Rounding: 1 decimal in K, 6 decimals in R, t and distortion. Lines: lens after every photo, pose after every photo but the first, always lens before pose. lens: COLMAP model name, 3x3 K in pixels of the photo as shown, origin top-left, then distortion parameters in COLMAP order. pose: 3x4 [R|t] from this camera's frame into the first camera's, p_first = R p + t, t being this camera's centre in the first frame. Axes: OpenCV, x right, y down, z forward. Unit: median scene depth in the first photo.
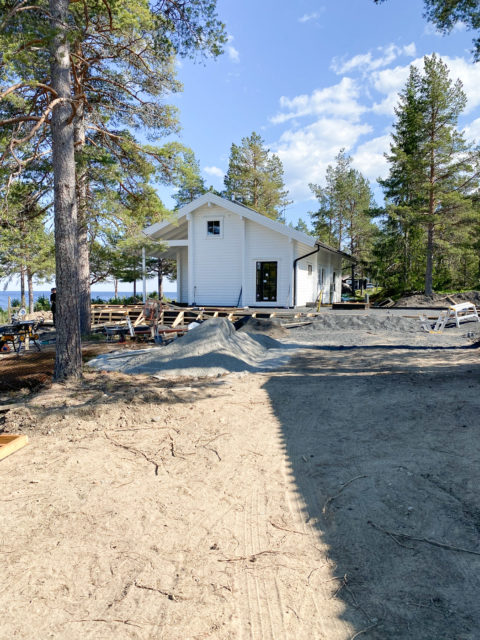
lens RADIAL K [[491.4, 0, 242.4], [0, 491.4, 331.8], [0, 0, 1]] dist [-0.002954, -0.006856]
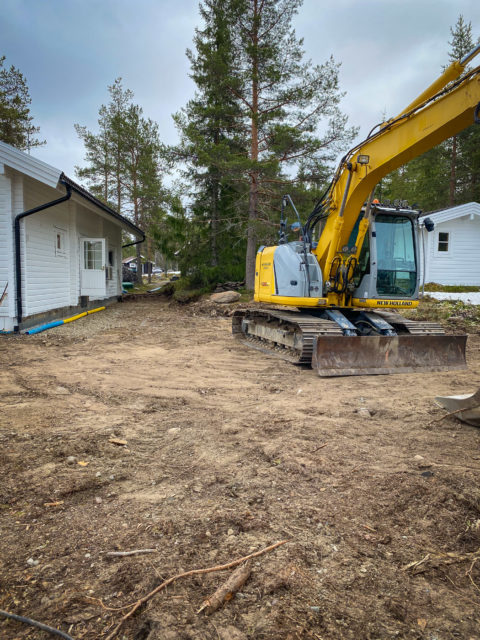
lens RADIAL K [[494.1, 0, 240.0], [0, 494.1, 320.0], [0, 0, 1]] dist [0.002230, 0.000850]
pose [[0.908060, -0.023315, 0.418191, 0.065822], [0.020128, 0.999725, 0.012031, -0.033817], [-0.418356, -0.002507, 0.908279, 0.331585]]
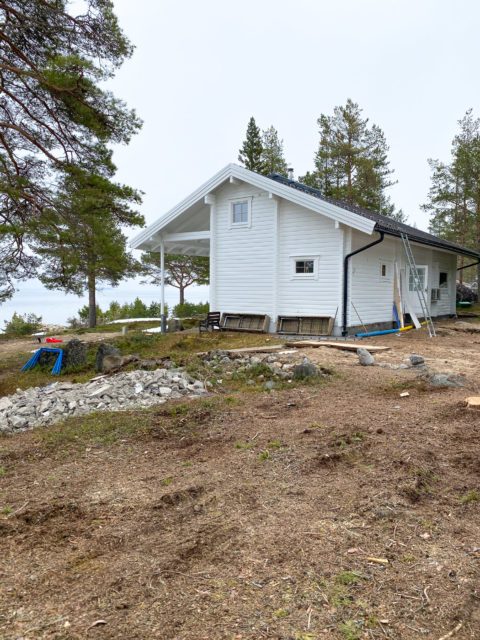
lens RADIAL K [[491.4, 0, 242.4], [0, 491.4, 331.8], [0, 0, 1]] dist [-0.002954, -0.006856]
pose [[0.958973, 0.030767, -0.281821, 0.109657], [-0.030790, 0.999516, 0.004346, -0.029047], [0.281819, 0.004509, 0.959457, 0.217870]]
